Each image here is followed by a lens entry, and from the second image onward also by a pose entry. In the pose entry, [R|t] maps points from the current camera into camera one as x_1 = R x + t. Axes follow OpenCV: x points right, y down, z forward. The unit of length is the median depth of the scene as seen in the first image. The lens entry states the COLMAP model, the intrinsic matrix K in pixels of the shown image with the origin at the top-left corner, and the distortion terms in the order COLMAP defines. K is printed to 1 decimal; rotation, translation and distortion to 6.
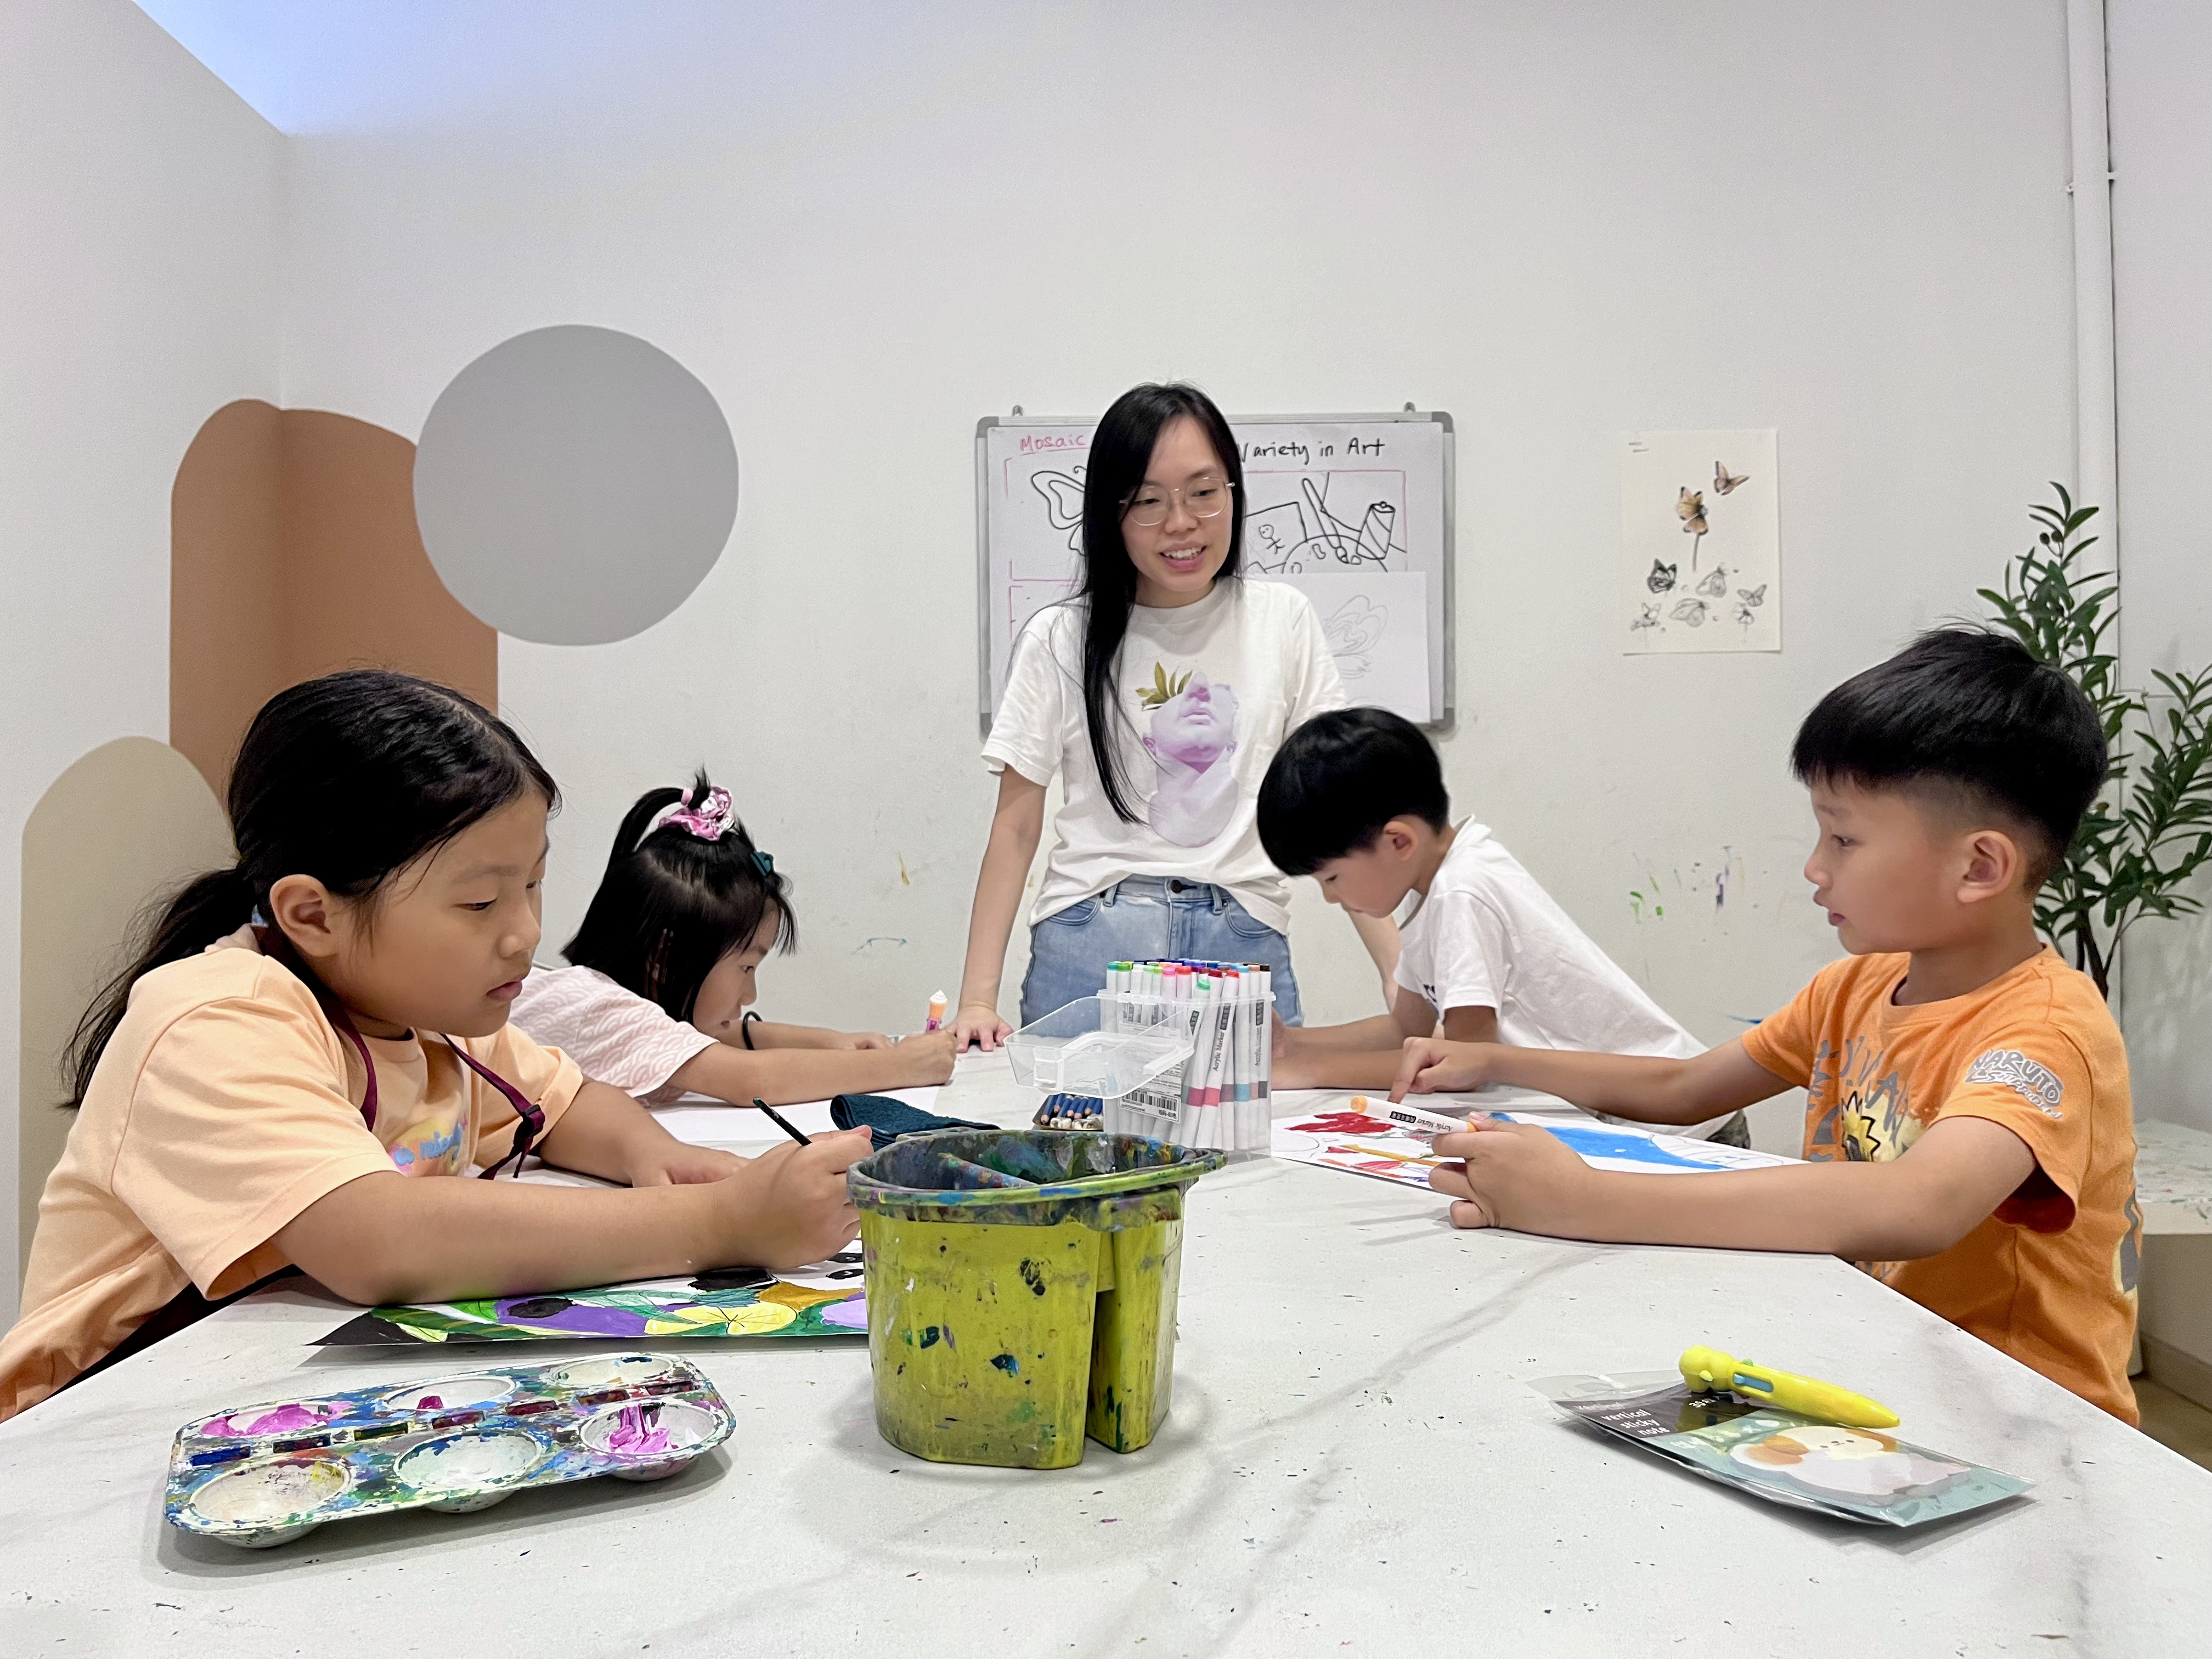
lens RADIAL K [[1596.9, 0, 1104.0], [0, 1596.9, 847.1], [0, 0, 1]] dist [0.041576, -0.052014]
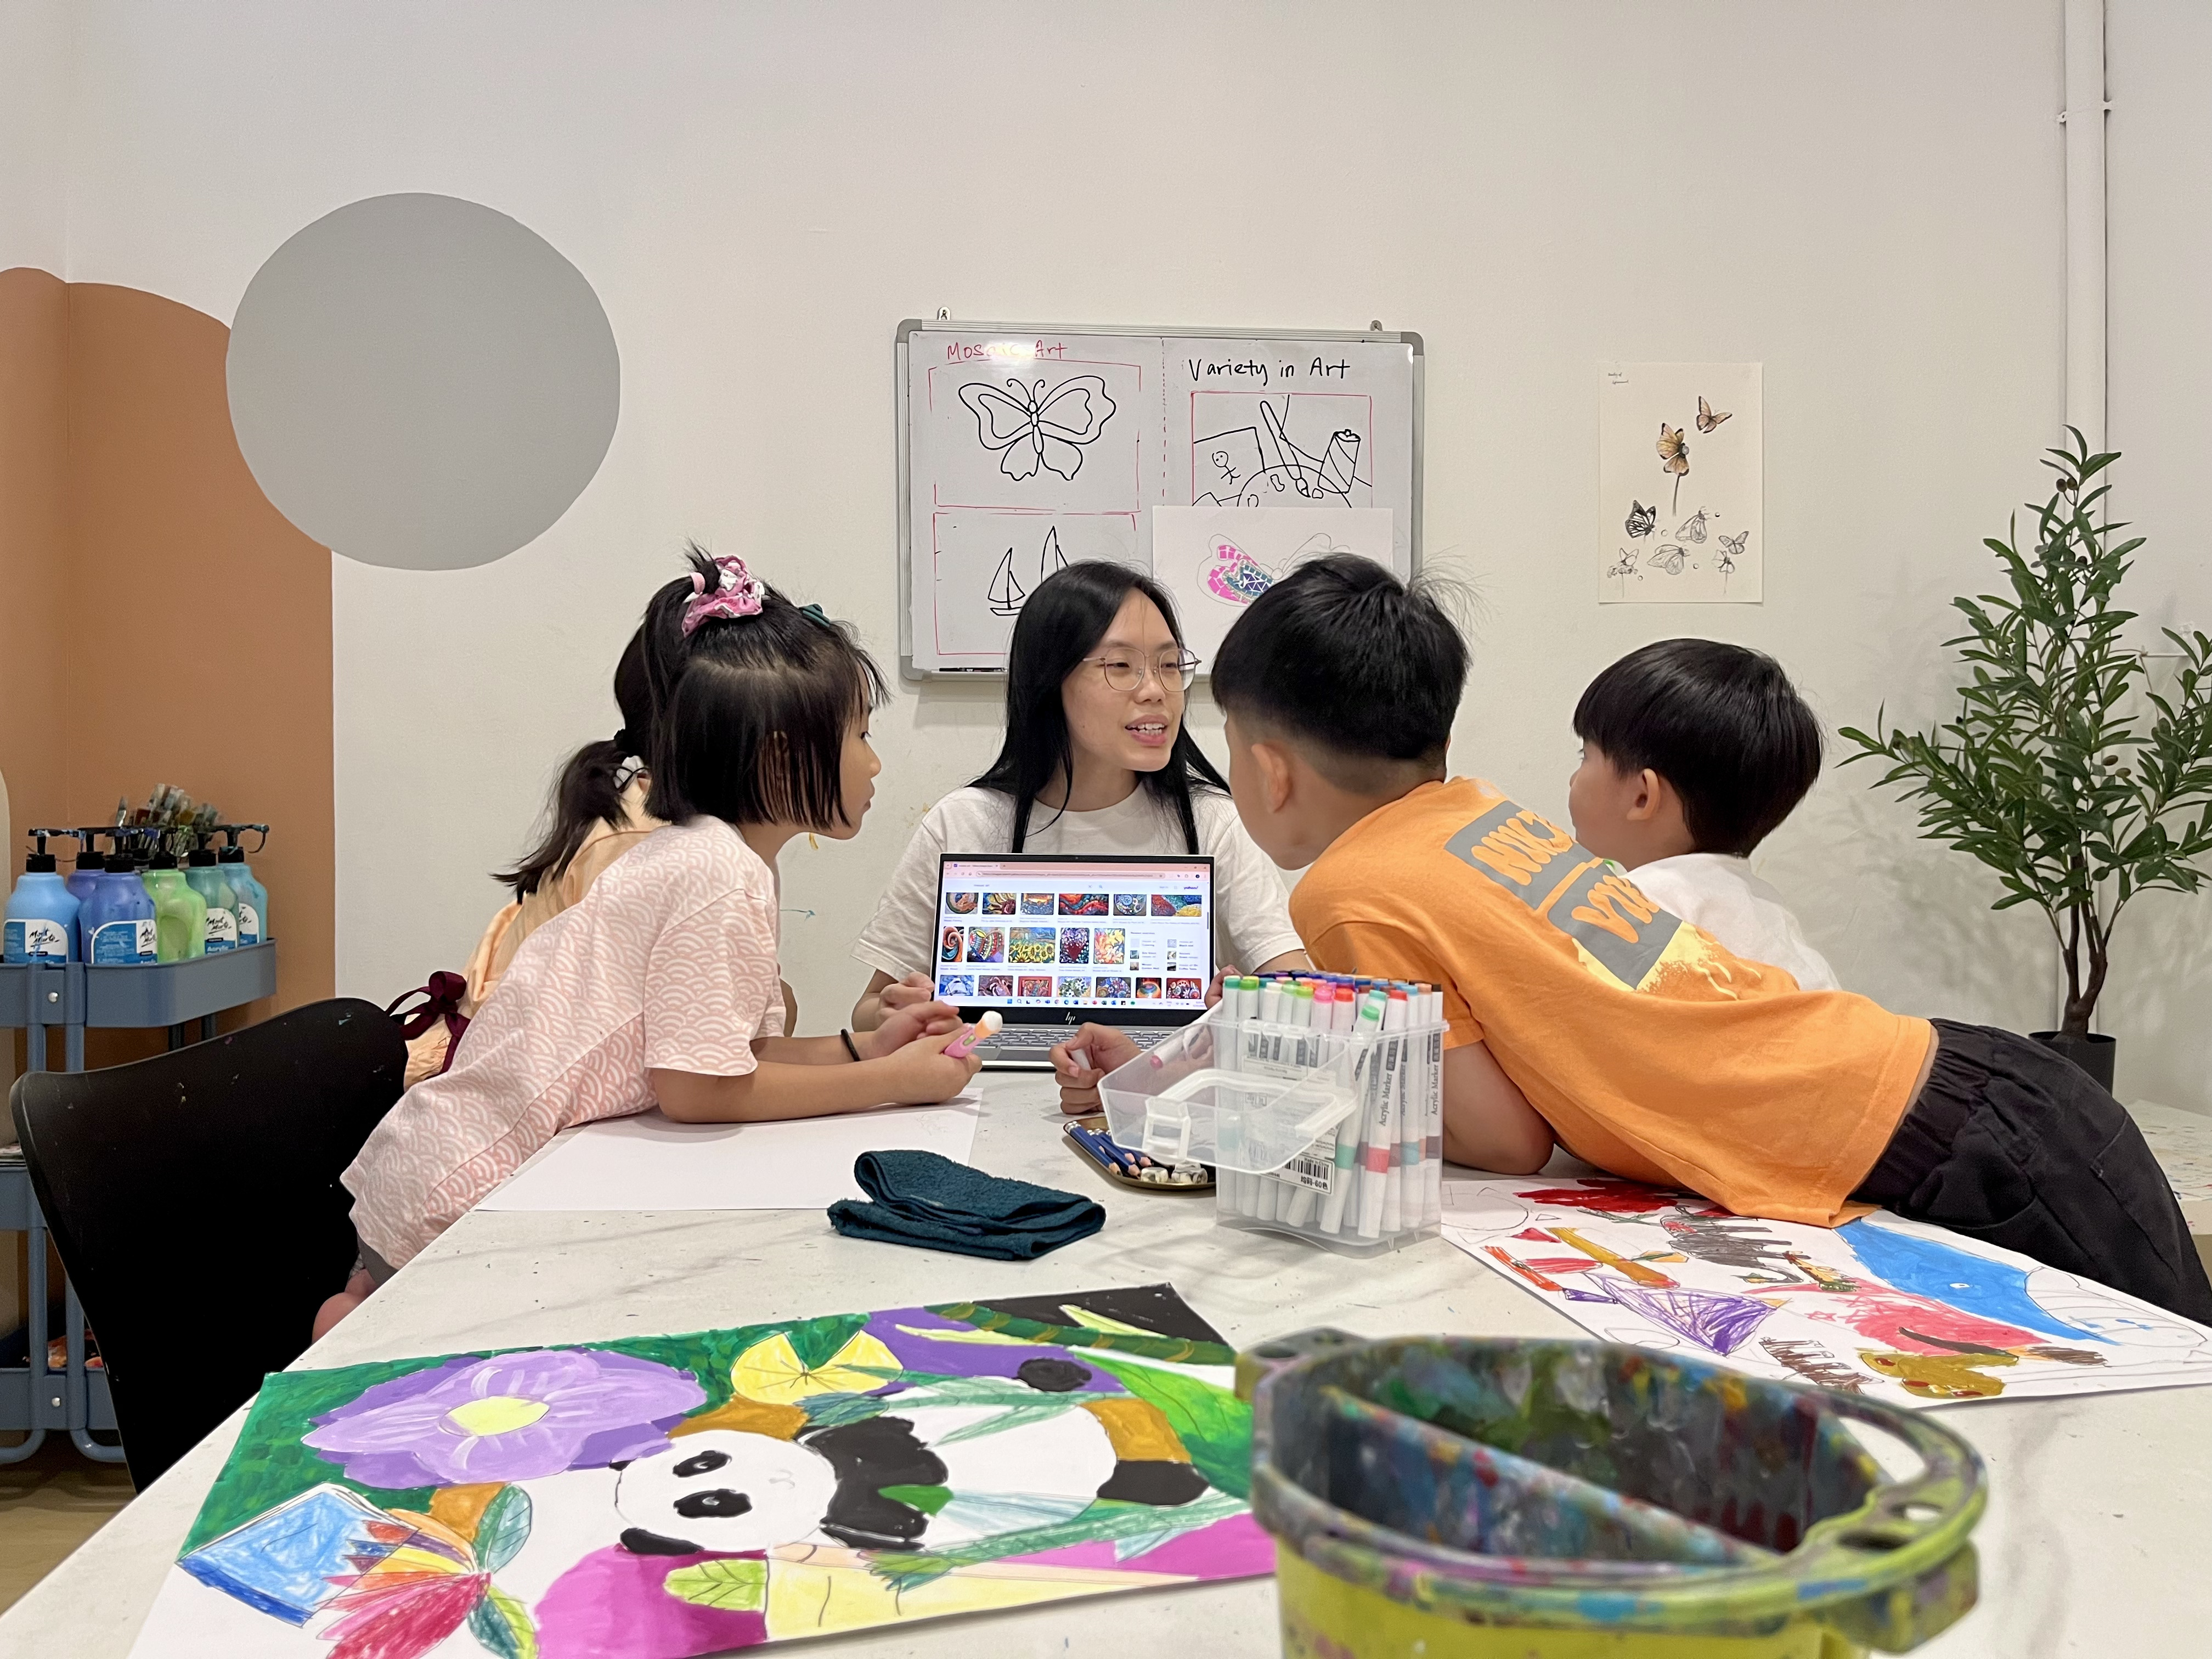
lens RADIAL K [[1624.5, 0, 1106.0], [0, 1624.5, 829.5], [0, 0, 1]] dist [0.038963, -0.038388]
pose [[0.995076, 0.004969, 0.098988, -0.052621], [-0.006880, 0.999796, 0.018968, -0.005521], [-0.098874, -0.019556, 0.994908, 0.090018]]
